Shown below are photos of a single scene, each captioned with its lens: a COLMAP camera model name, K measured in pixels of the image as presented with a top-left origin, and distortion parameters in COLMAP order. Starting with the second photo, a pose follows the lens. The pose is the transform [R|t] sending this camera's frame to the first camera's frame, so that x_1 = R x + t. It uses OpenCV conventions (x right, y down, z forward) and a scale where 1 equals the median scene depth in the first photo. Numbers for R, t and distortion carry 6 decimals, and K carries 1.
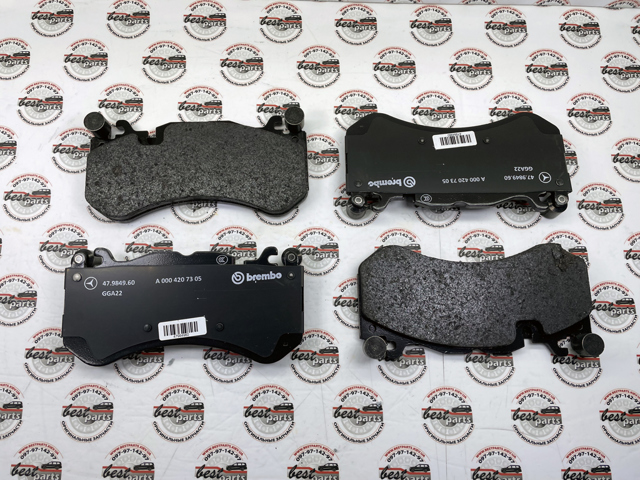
lens RADIAL K [[491.4, 0, 320.4], [0, 491.4, 237.6], [0, 0, 1]] dist [0.074736, -0.110278]
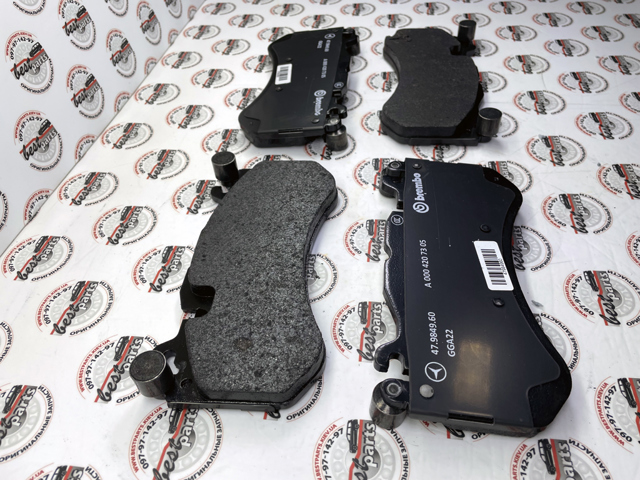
lens RADIAL K [[491.4, 0, 324.6], [0, 491.4, 233.5], [0, 0, 1]] dist [0.074736, -0.110278]
pose [[0.114833, -0.715731, 0.688871, -0.715456], [0.979256, 0.198100, 0.042585, -0.089313], [-0.166945, 0.669691, 0.723632, 0.452376]]
